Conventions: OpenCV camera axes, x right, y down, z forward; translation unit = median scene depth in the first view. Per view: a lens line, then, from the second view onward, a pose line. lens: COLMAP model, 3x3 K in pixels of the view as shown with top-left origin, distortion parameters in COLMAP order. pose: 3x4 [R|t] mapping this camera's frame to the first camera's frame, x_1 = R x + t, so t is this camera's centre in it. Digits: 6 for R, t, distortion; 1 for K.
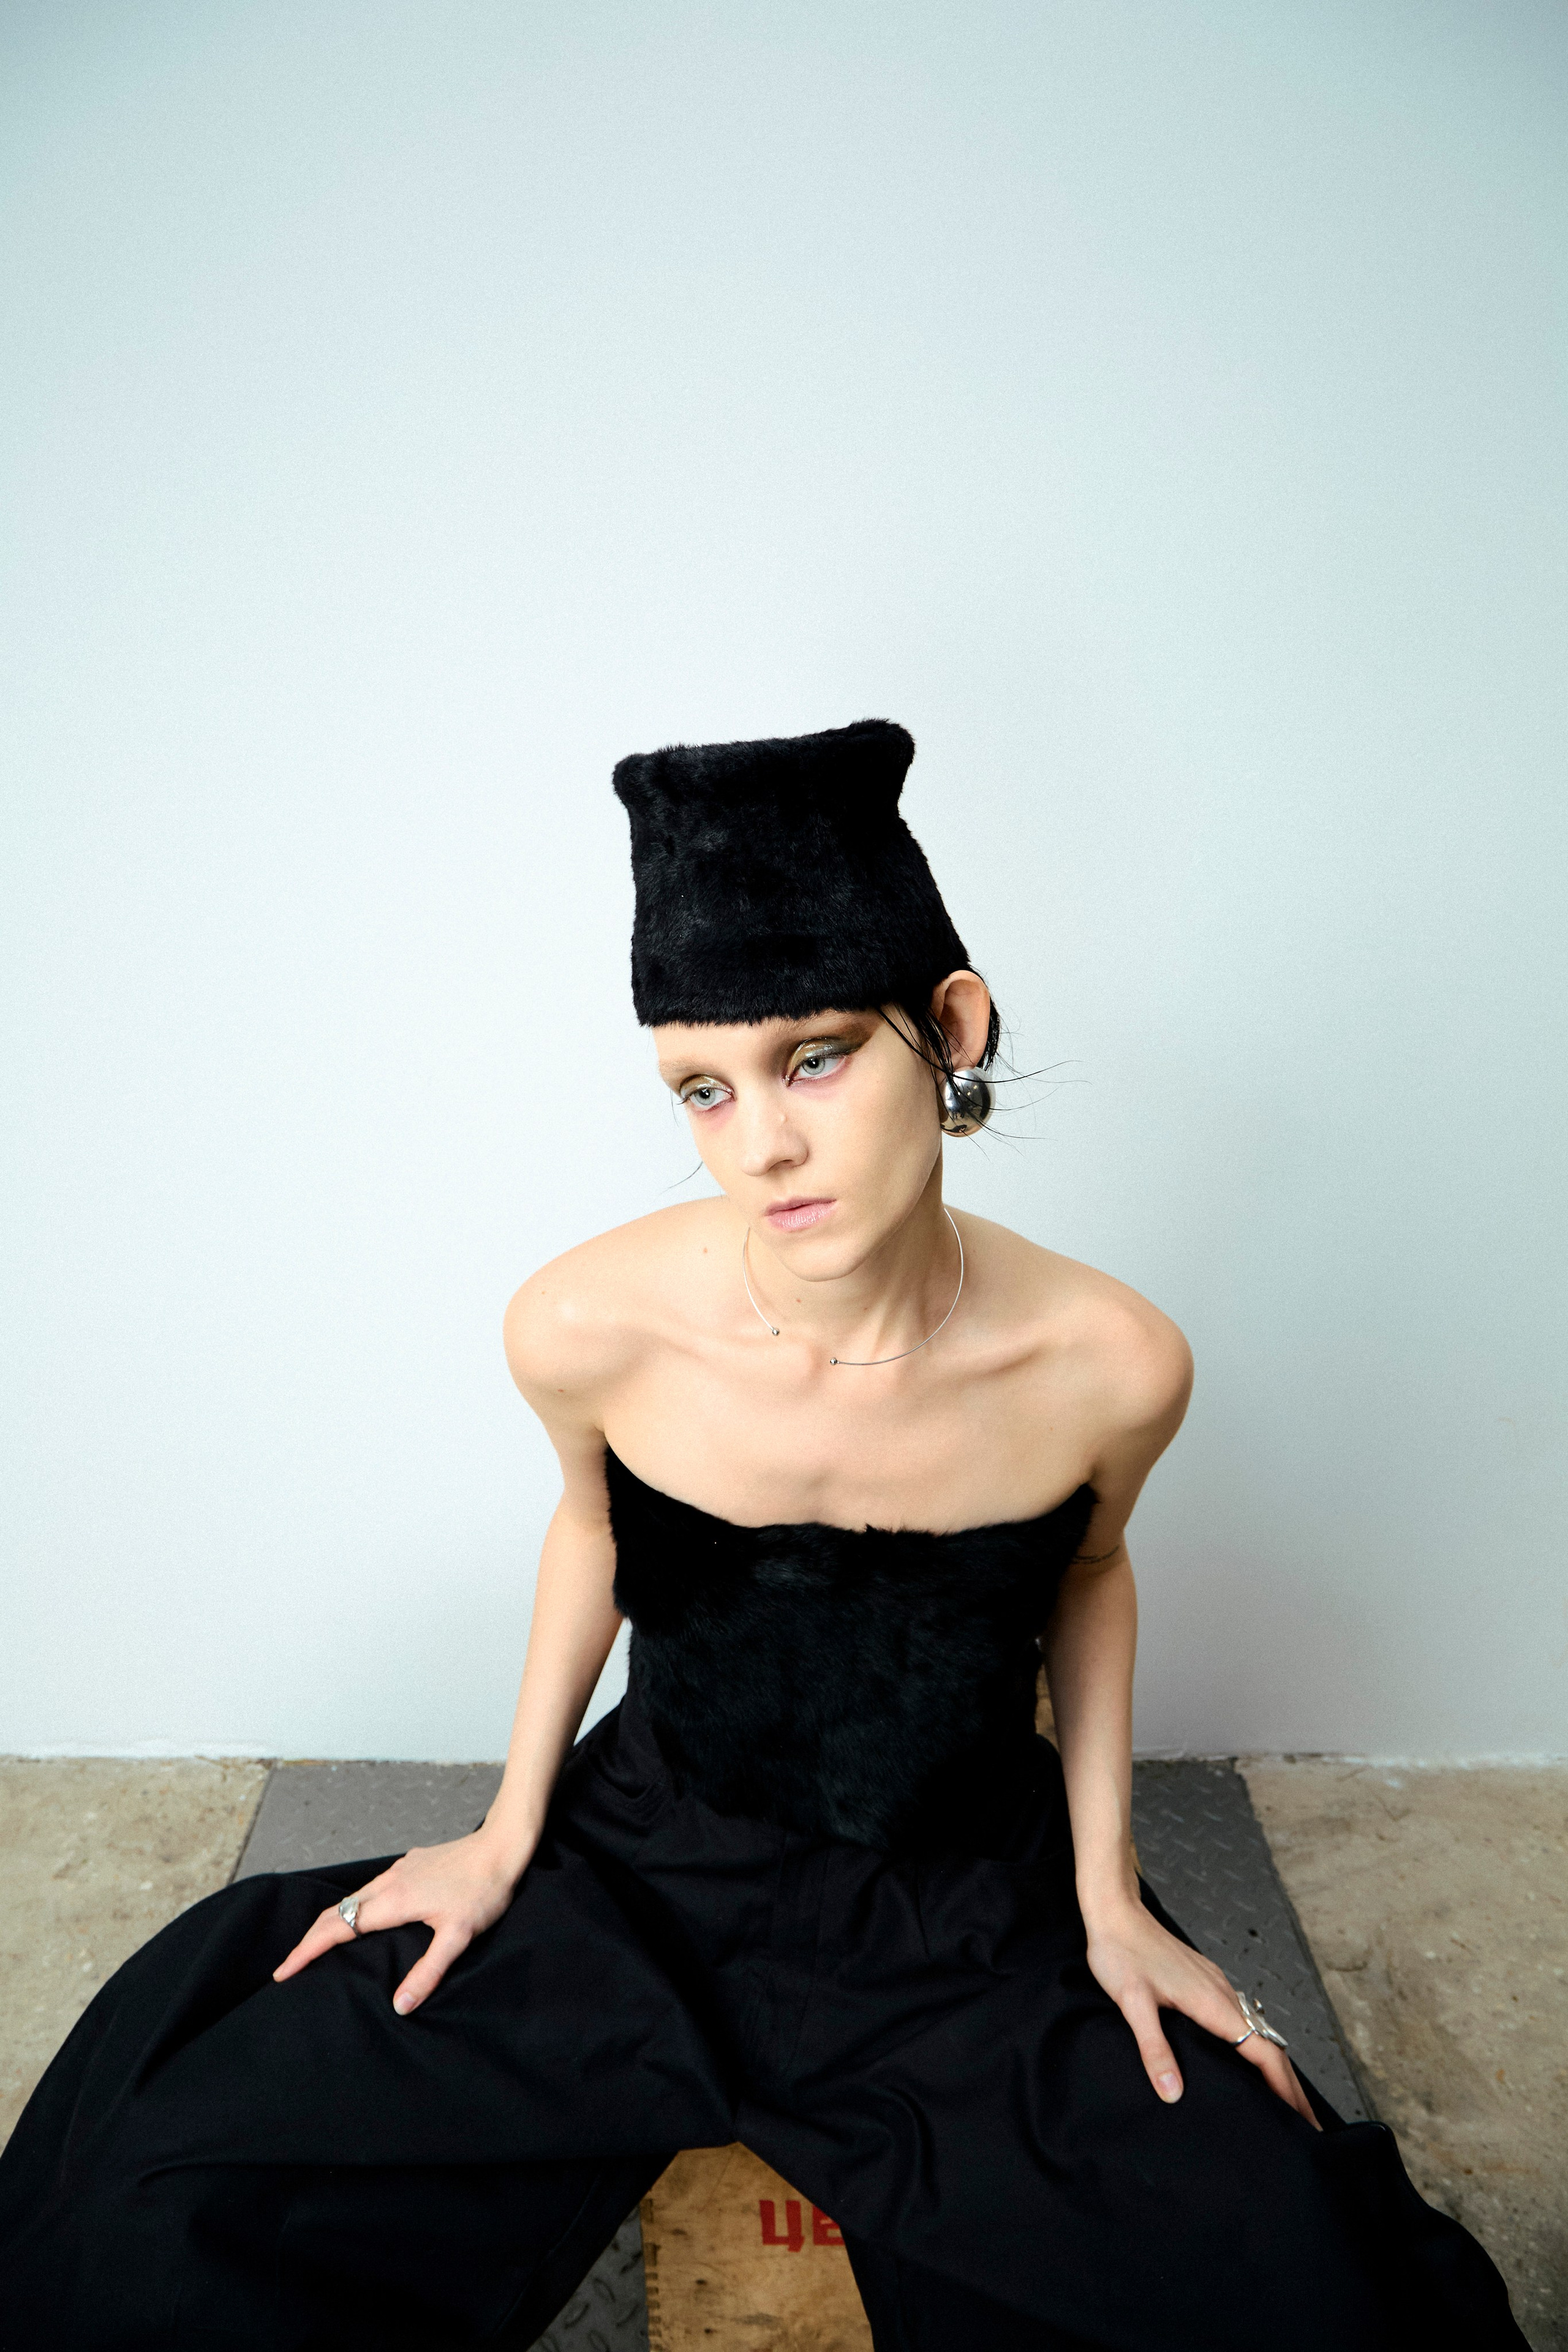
lens RADIAL K [[1571.0, 0, 782.1], [0, 1571.0, 1139.6], [0, 0, 1]] dist [-0.007265, 0.004967]
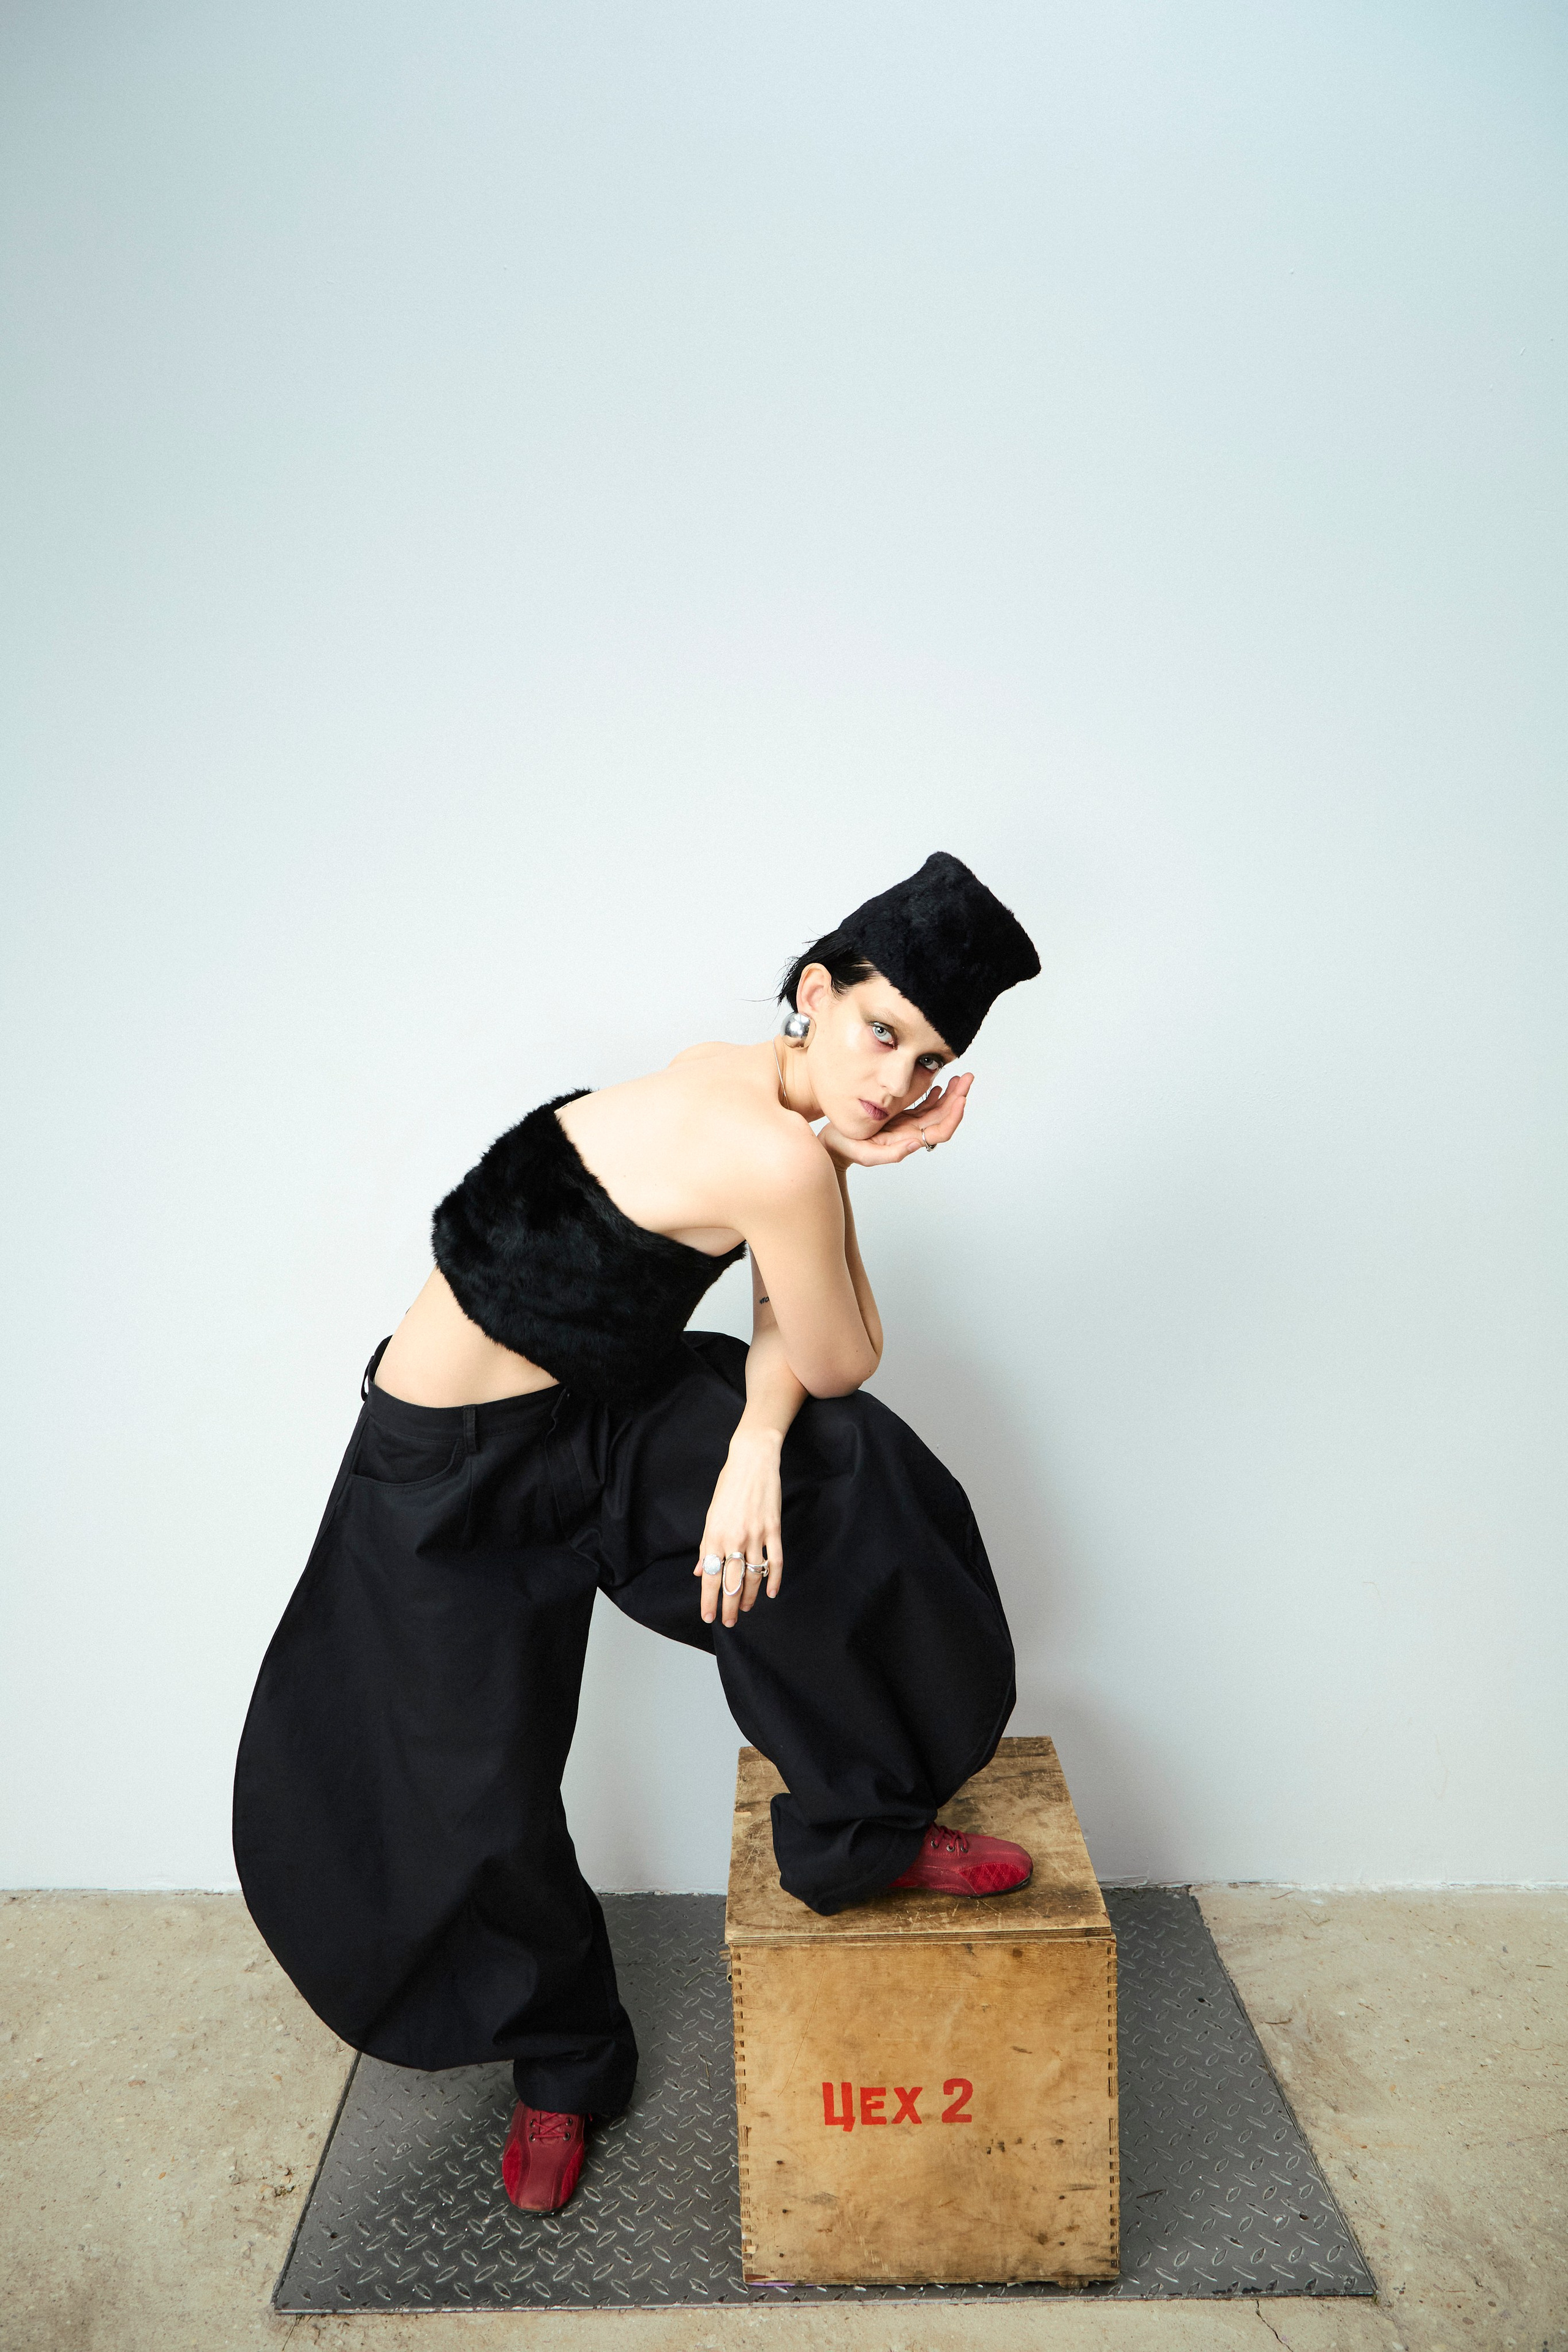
lens RADIAL K [[1557.9, 0, 783.1], [0, 1557.9, 1105.1], [0, 0, 1]] dist [-0.002114, 0.000577]
pose [[0.999963, -0.008573, -0.000493, -0.027432], [0.008160, 0.966534, -0.256409, 0.123850], [0.002675, 0.256395, 0.966568, -0.377177]]
